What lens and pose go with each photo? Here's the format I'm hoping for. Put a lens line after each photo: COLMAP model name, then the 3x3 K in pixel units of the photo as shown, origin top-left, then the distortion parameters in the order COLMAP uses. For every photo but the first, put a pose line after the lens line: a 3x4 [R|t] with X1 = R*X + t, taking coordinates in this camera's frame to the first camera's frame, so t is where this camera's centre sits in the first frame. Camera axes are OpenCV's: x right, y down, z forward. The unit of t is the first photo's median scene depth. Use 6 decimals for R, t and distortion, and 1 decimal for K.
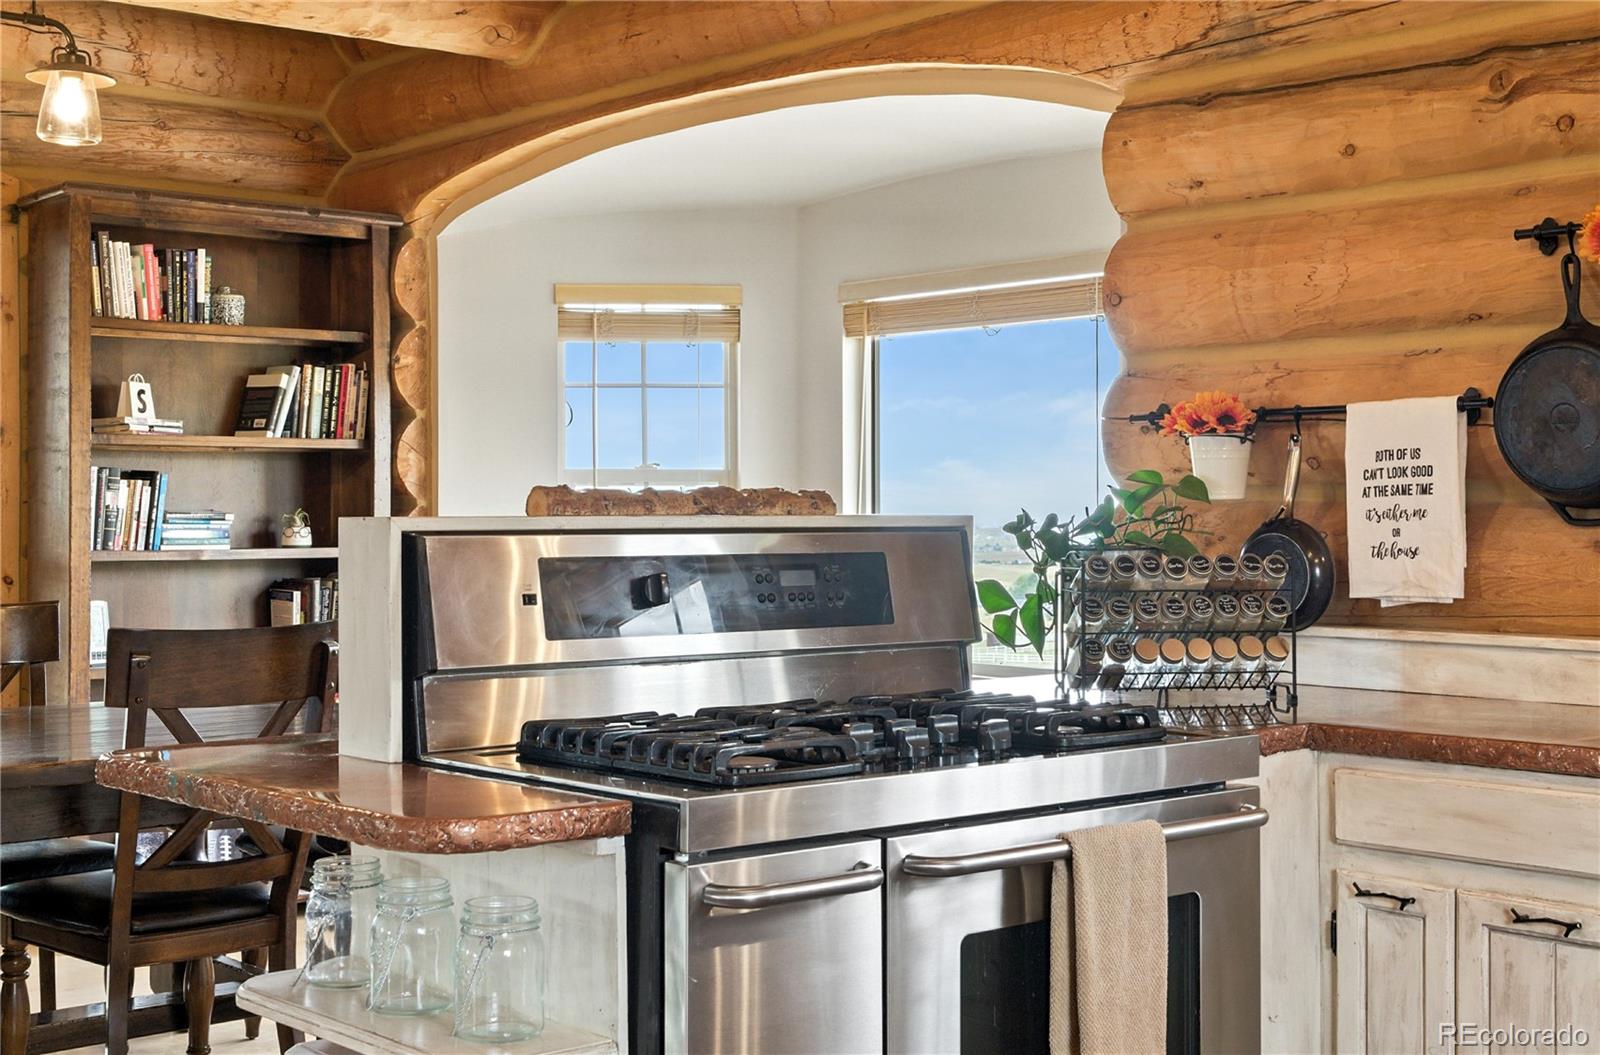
lens RADIAL K [[2113.4, 0, 801.3], [0, 2113.4, 484.0], [0, 0, 1]] dist [0.010963, 0.003727]
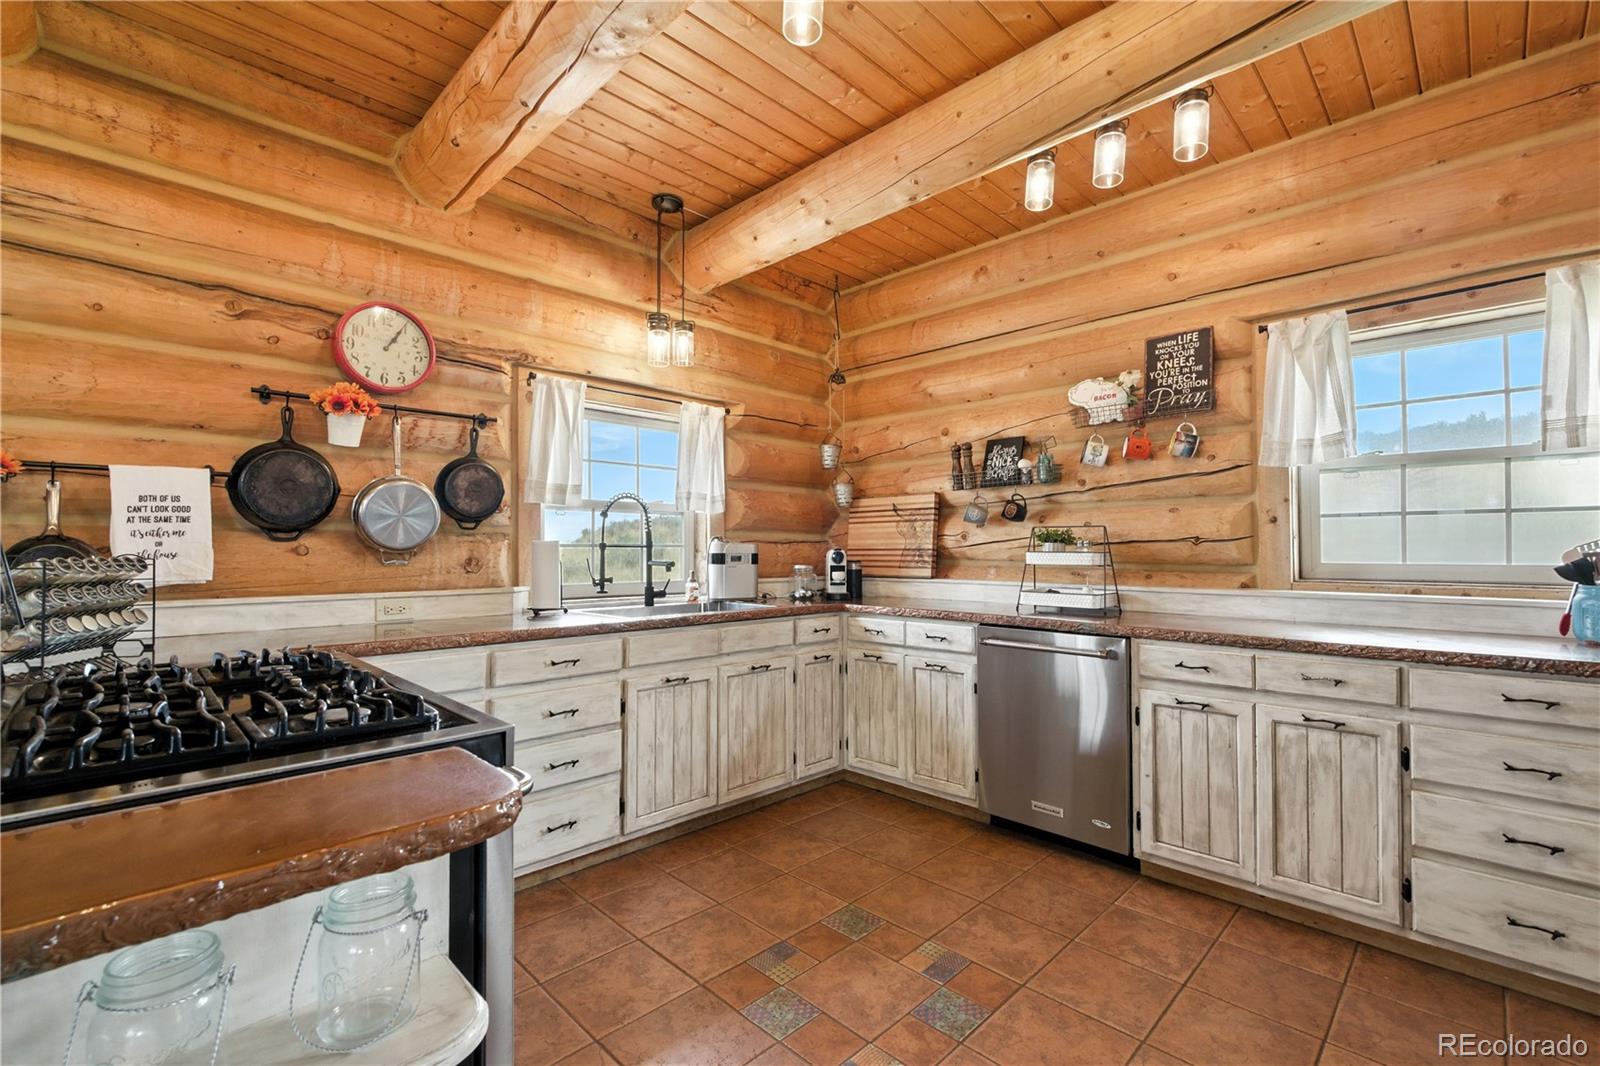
lens RADIAL K [[697.3, 0, 800.0], [0, 697.3, 533.0], [0, 0, 1]] dist [-0.010666, 0.003766]
pose [[-0.068417, 0.023970, 0.997369, -0.299671], [-0.010419, 0.999640, -0.024739, 0.021554], [-0.997602, -0.012084, -0.068142, 0.504070]]
